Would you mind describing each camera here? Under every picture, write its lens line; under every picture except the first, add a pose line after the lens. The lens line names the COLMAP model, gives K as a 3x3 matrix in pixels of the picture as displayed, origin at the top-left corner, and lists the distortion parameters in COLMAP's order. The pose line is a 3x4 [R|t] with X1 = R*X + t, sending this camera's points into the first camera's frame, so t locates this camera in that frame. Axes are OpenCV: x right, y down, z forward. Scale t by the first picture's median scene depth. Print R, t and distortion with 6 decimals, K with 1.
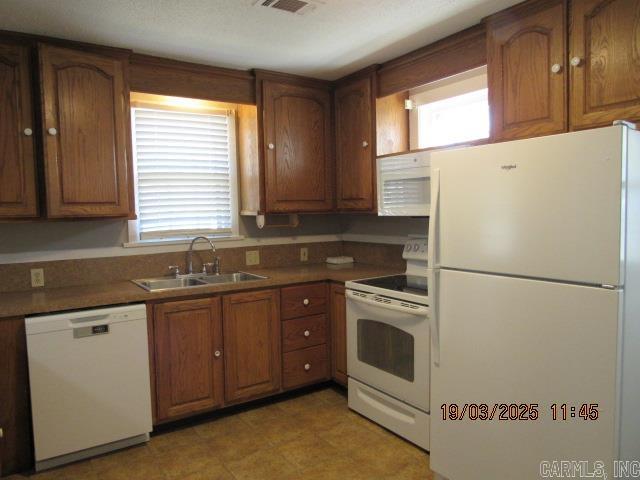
lens RADIAL K [[467.7, 0, 320.0], [0, 467.7, 240.0], [0, 0, 1]] dist [-0.003111, -0.000608]
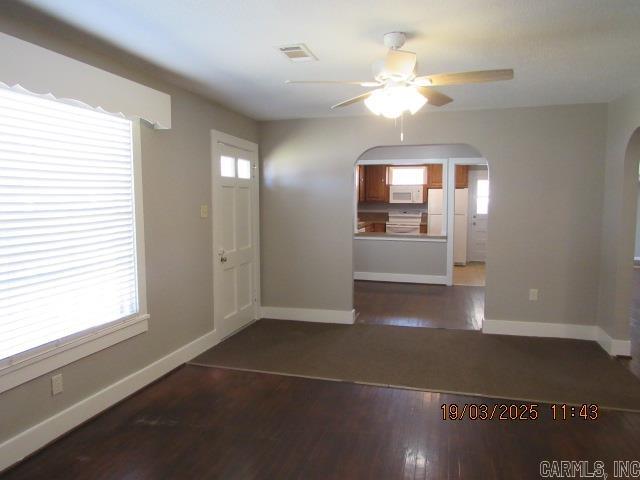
lens RADIAL K [[467.7, 0, 320.0], [0, 467.7, 240.0], [0, 0, 1]] dist [-0.003111, -0.000608]
pose [[0.746619, -0.034389, 0.664363, -2.394433], [0.025241, 0.999408, 0.023366, 0.118094], [-0.664773, -0.000676, 0.747045, -1.125994]]
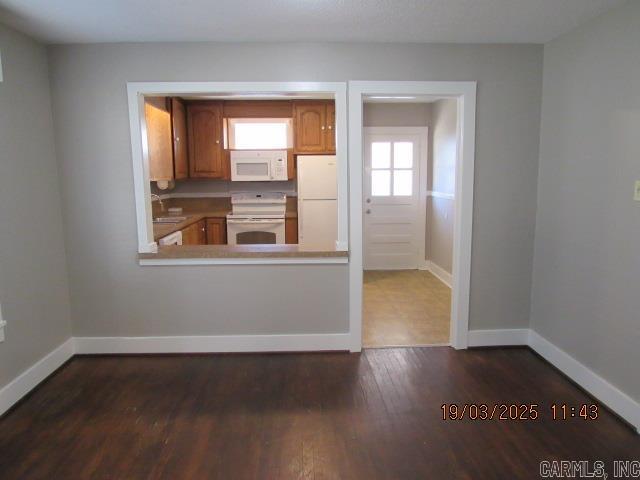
lens RADIAL K [[467.7, 0, 320.0], [0, 467.7, 240.0], [0, 0, 1]] dist [-0.003111, -0.000608]
pose [[0.511936, -0.102319, 0.852908, -1.318469], [0.055215, 0.994747, 0.086193, 0.043502], [-0.857247, 0.002968, 0.514896, -0.296497]]
